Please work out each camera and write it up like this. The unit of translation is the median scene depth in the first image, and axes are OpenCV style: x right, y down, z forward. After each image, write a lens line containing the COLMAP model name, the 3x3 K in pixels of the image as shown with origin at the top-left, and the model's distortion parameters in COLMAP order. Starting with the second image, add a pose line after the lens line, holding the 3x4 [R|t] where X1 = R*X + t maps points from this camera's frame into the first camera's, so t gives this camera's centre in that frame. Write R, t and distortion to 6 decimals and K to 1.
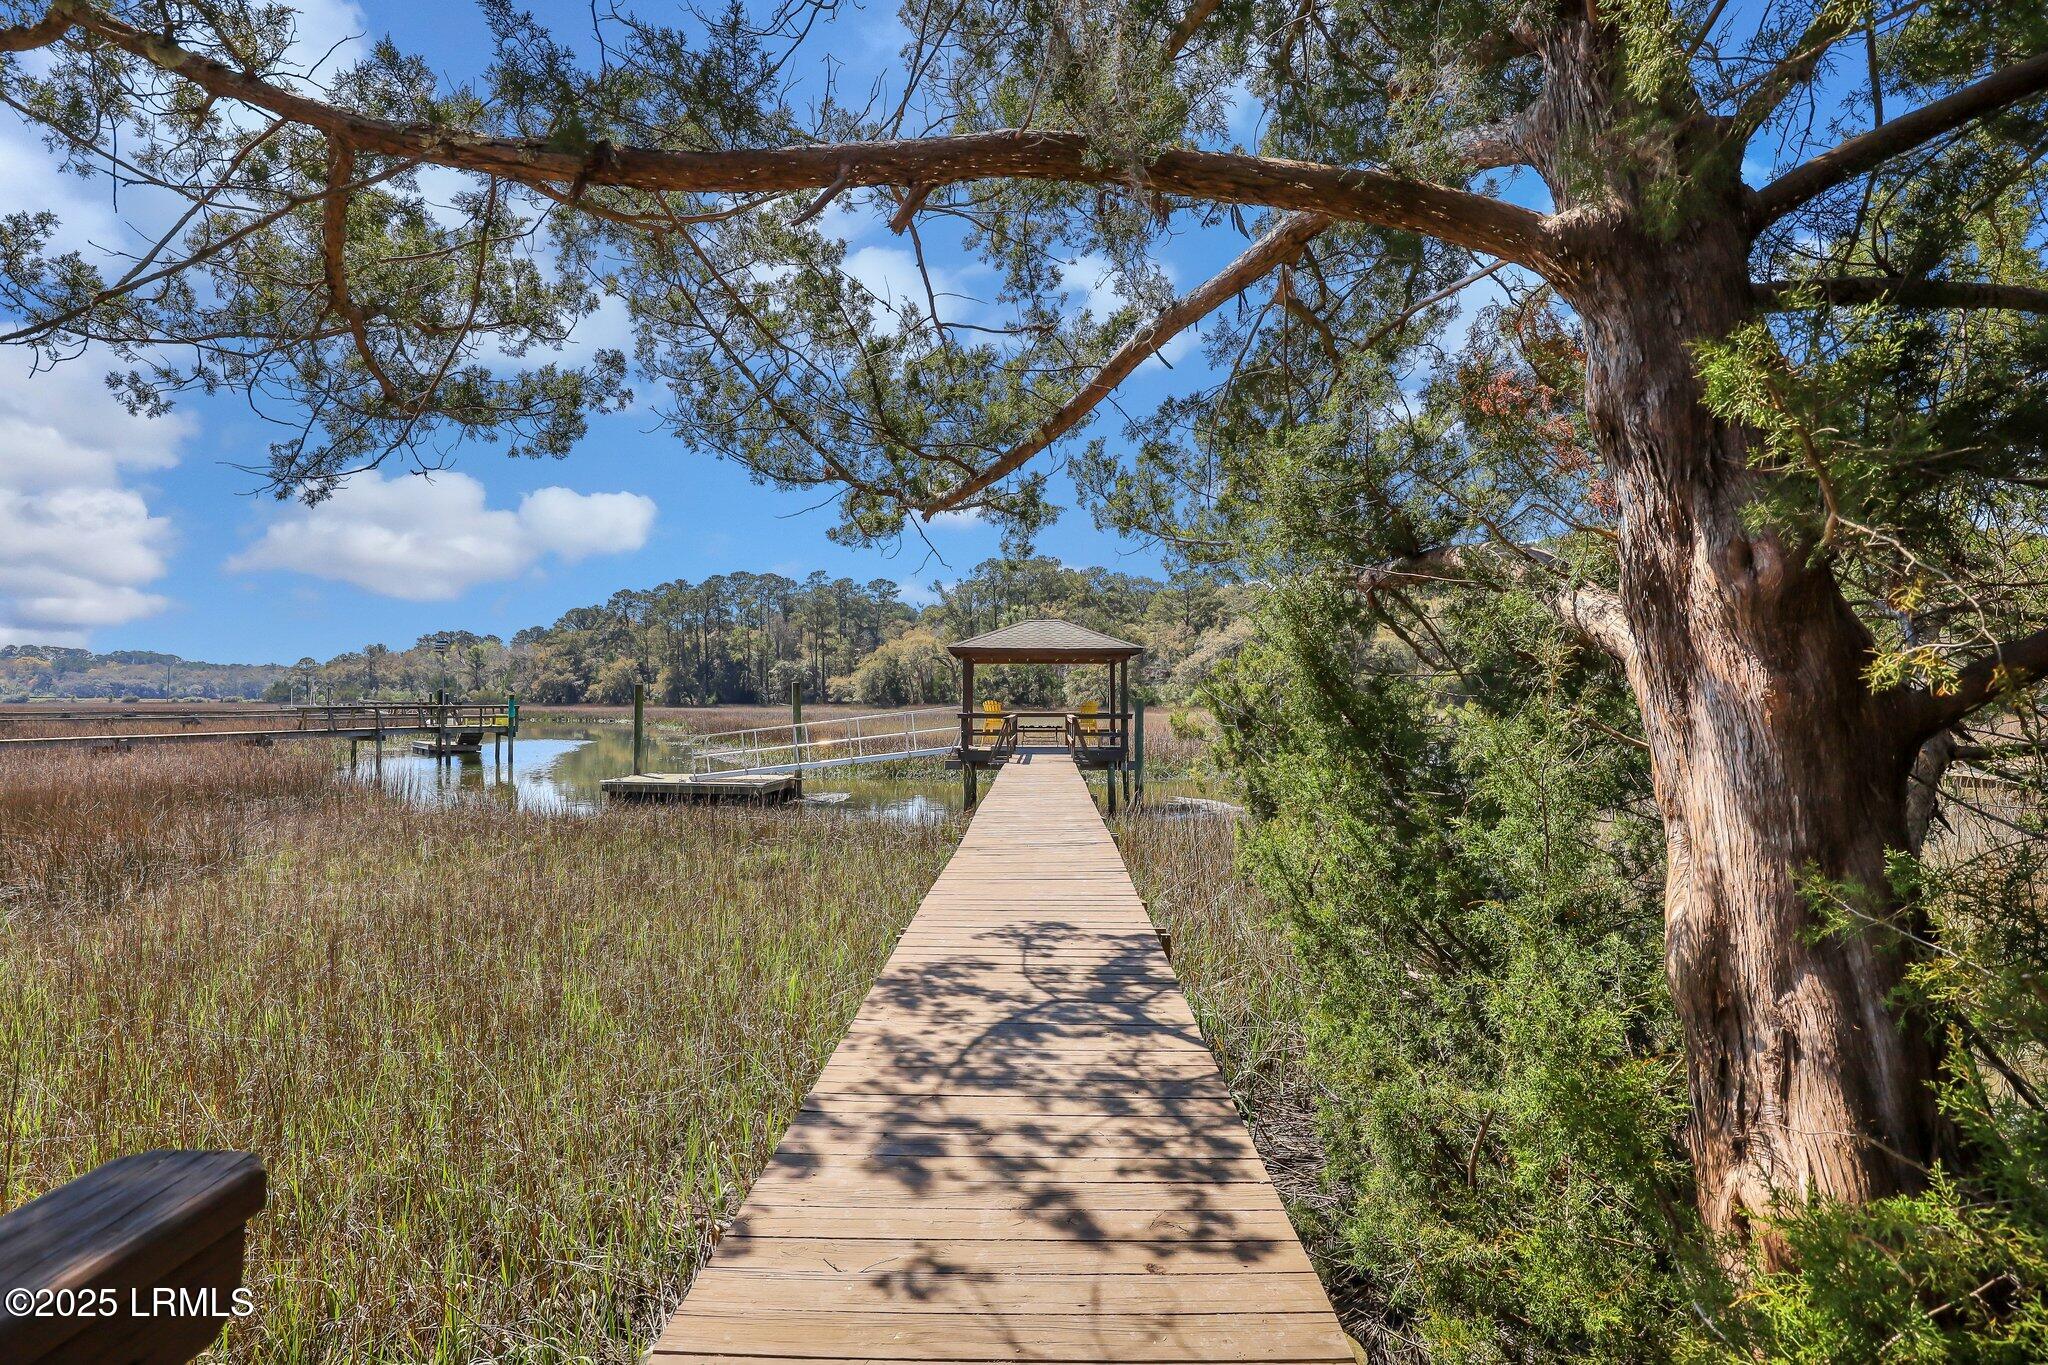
lens RADIAL K [[961.5, 0, 1028.2], [0, 961.5, 691.5], [0, 0, 1]] dist [-0.030418, 0.001851]
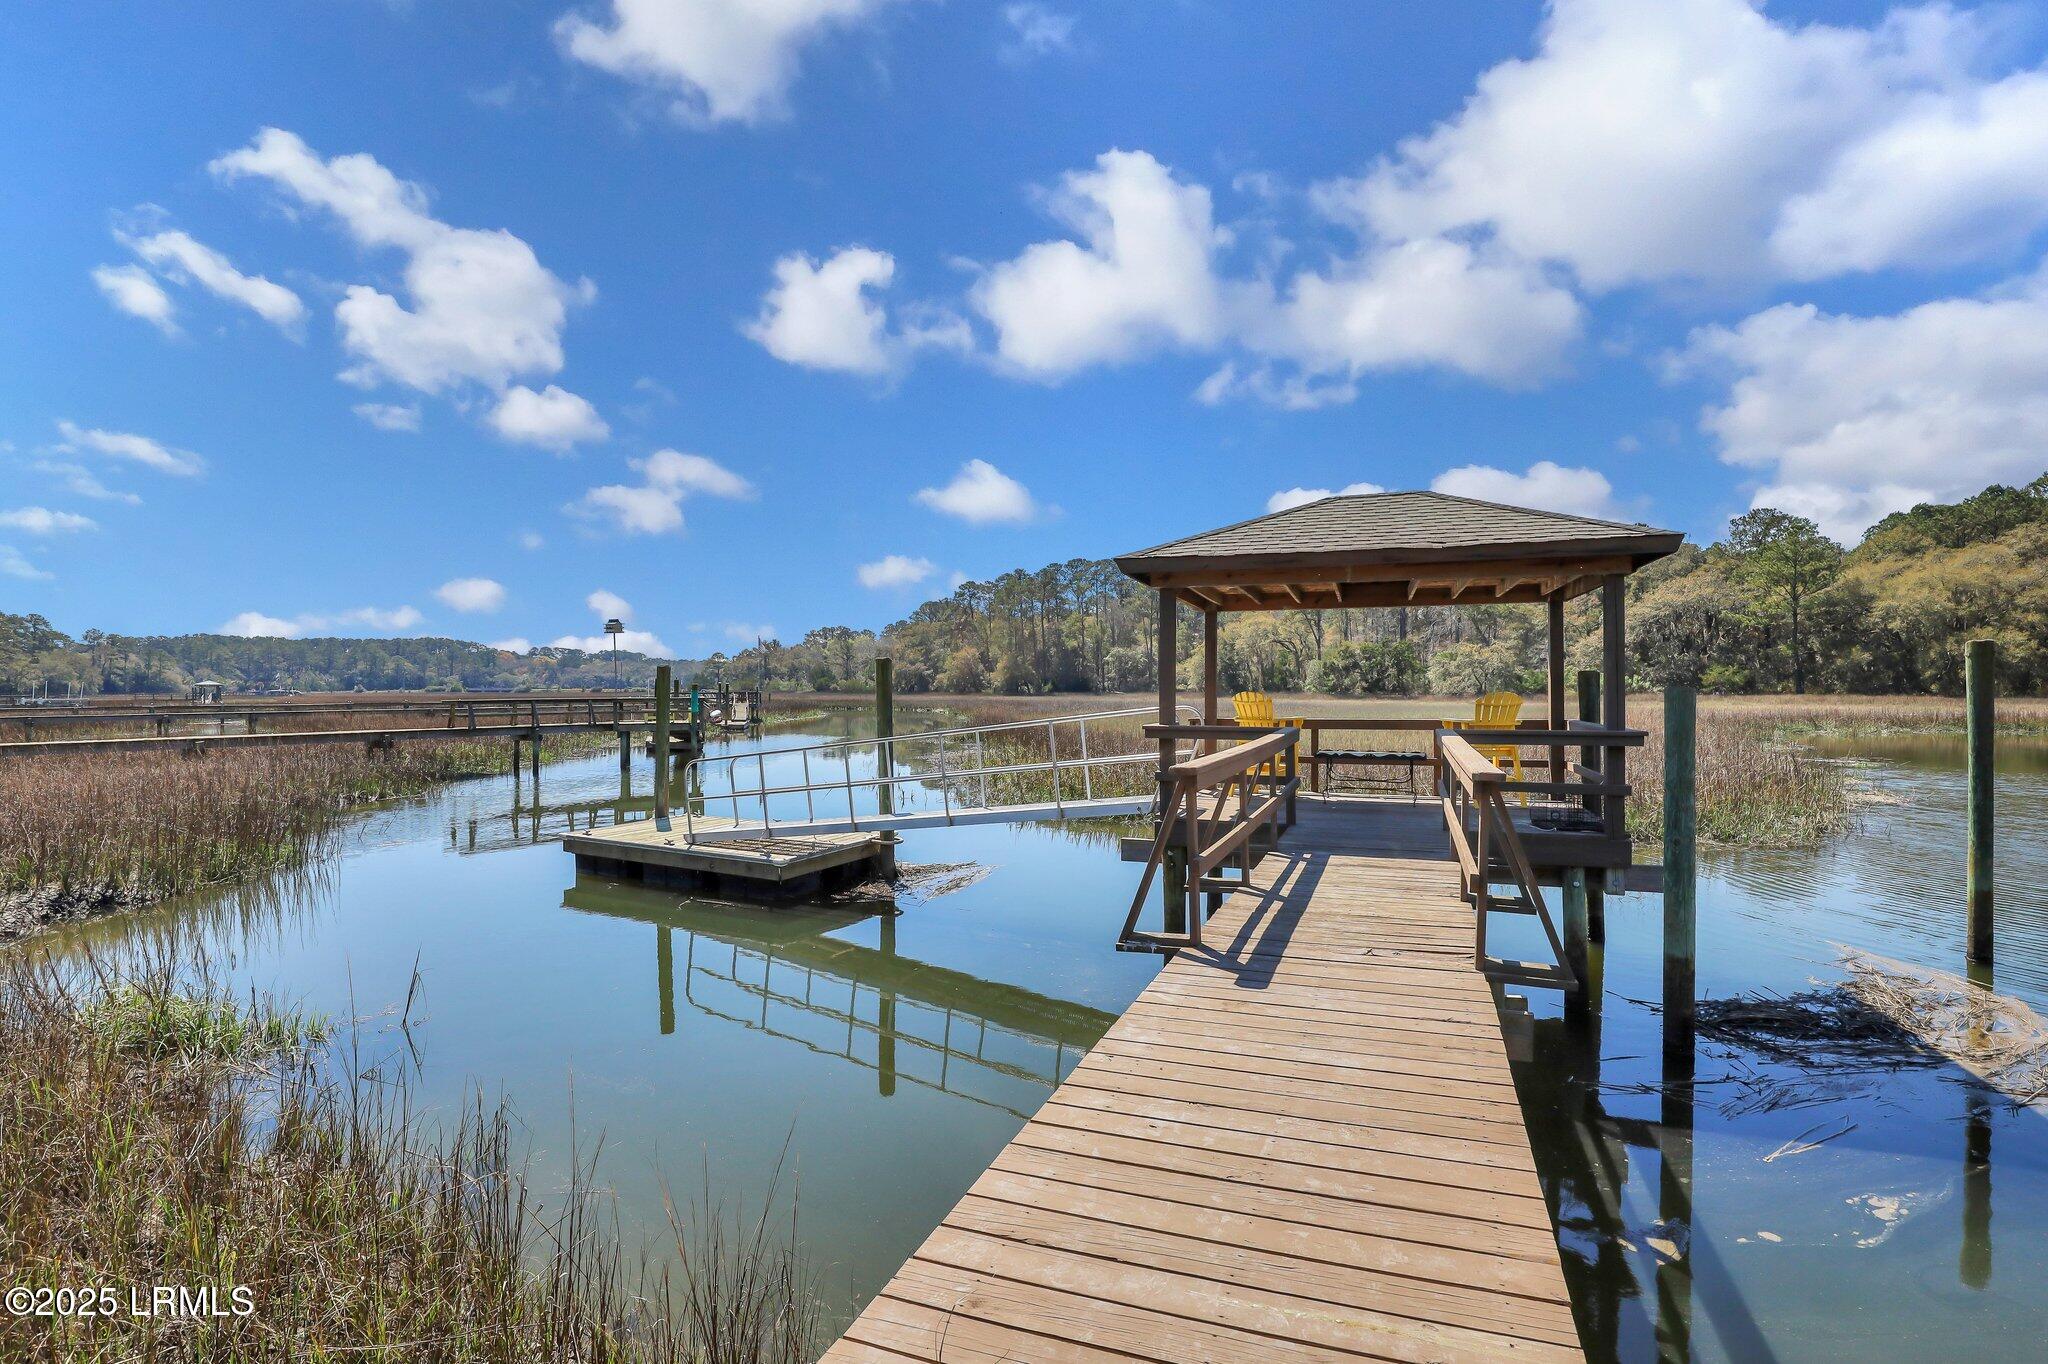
lens RADIAL K [[961.5, 0, 1034.5], [0, 961.5, 695.0], [0, 0, 1]] dist [-0.030418, 0.001851]
pose [[0.938339, -0.001133, -0.345715, 0.001865], [0.006904, 0.999857, 0.015463, 0.000292], [0.345648, -0.016896, 0.938212, 0.057362]]
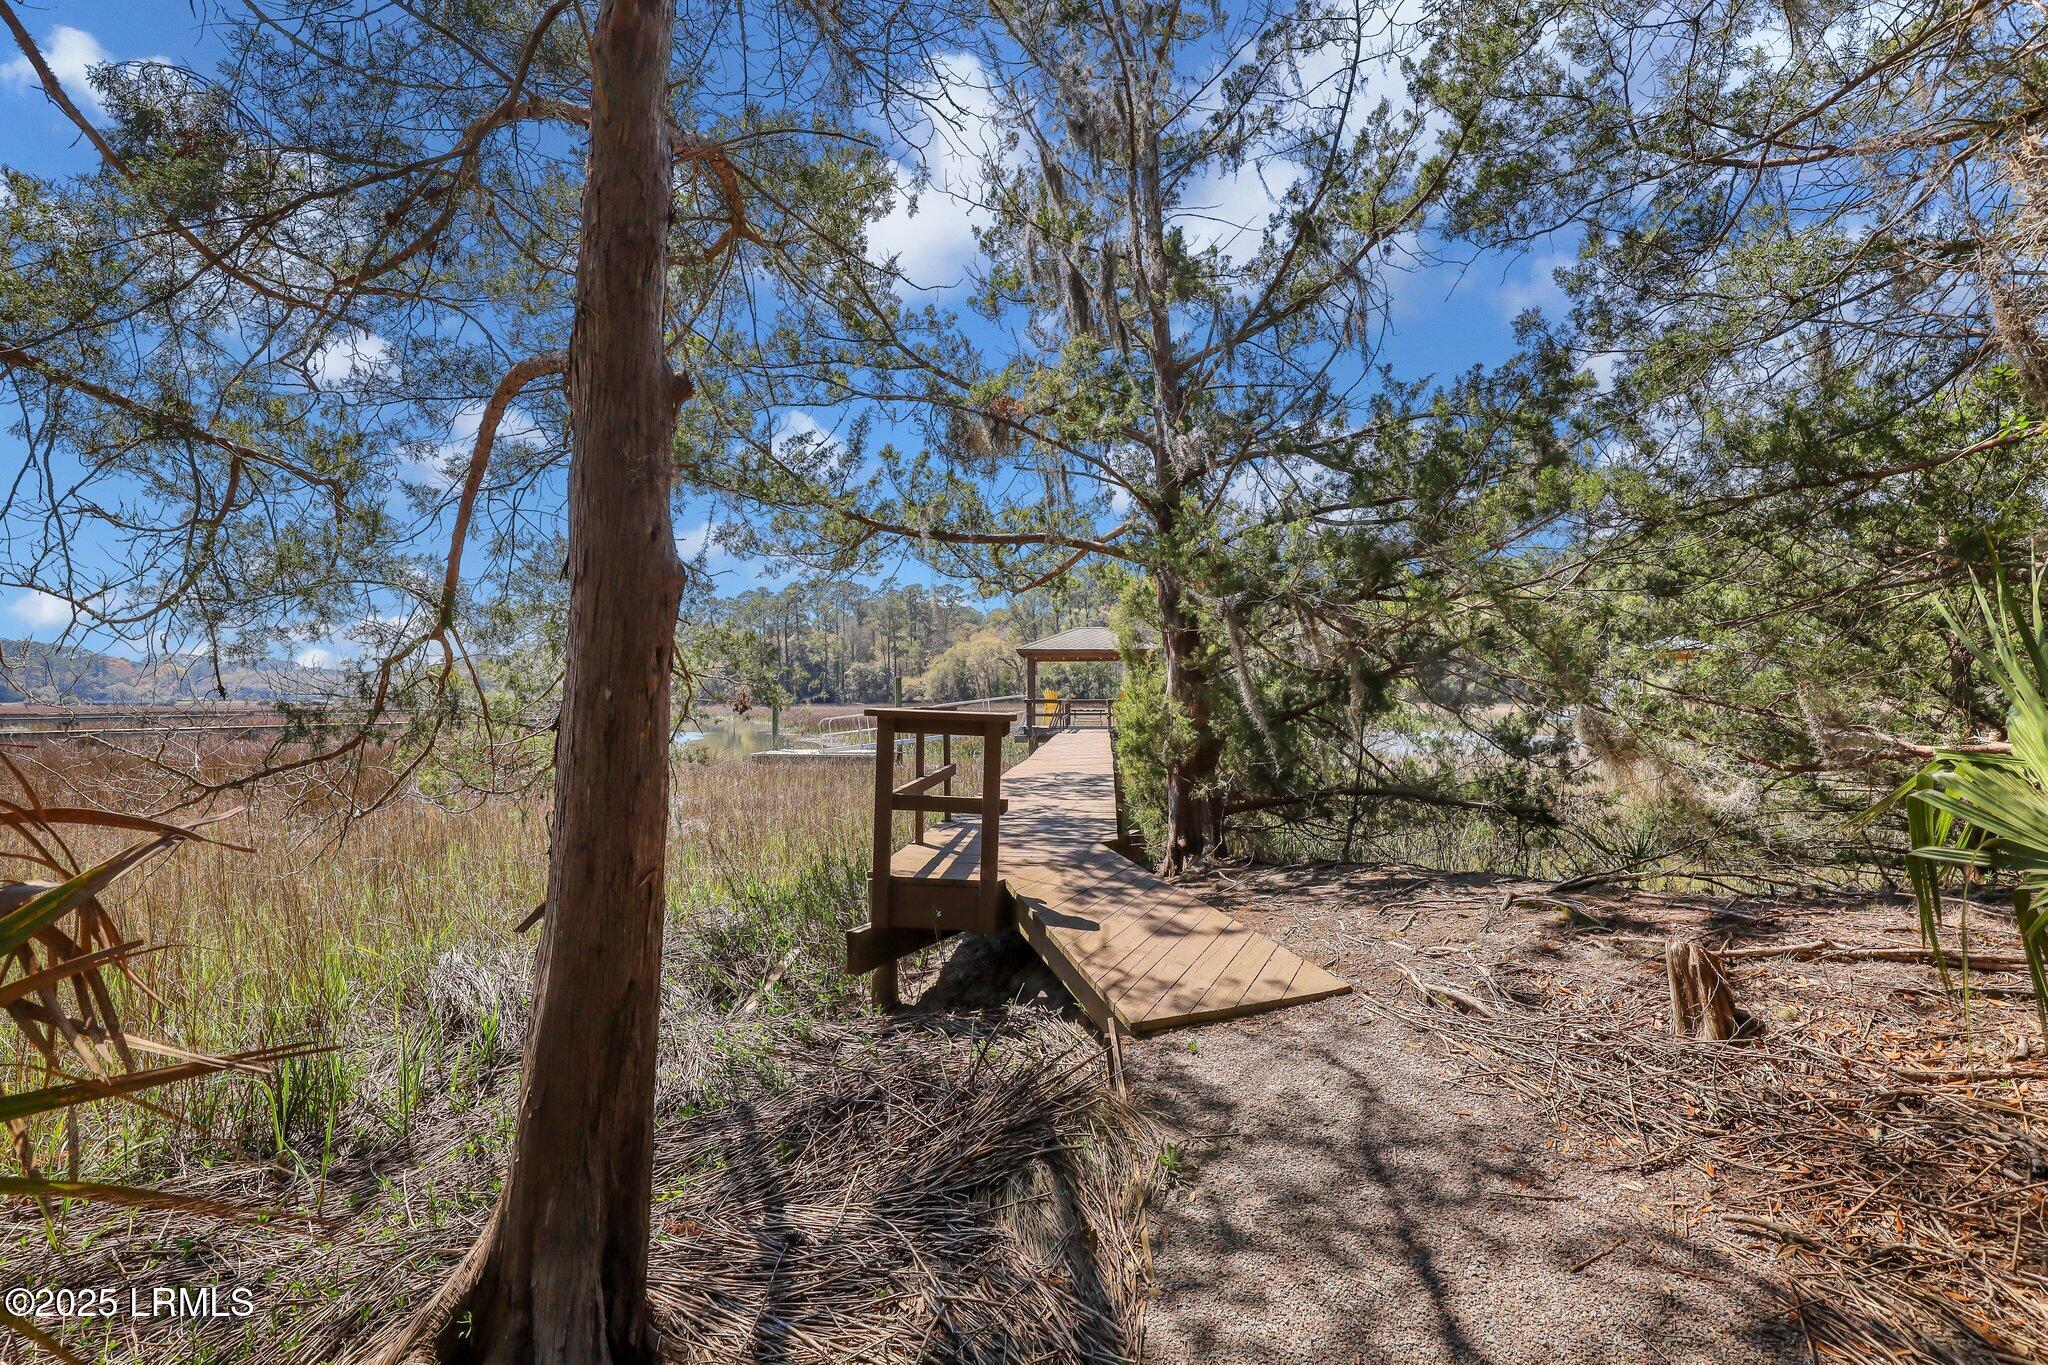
lens RADIAL K [[961.5, 0, 1027.7], [0, 961.5, 694.7], [0, 0, 1]] dist [-0.030418, 0.001851]
pose [[0.997724, -0.004586, -0.067281, 0.003129], [0.004738, 0.999987, 0.002106, 0.002096], [0.067270, -0.002420, 0.997732, -0.047315]]
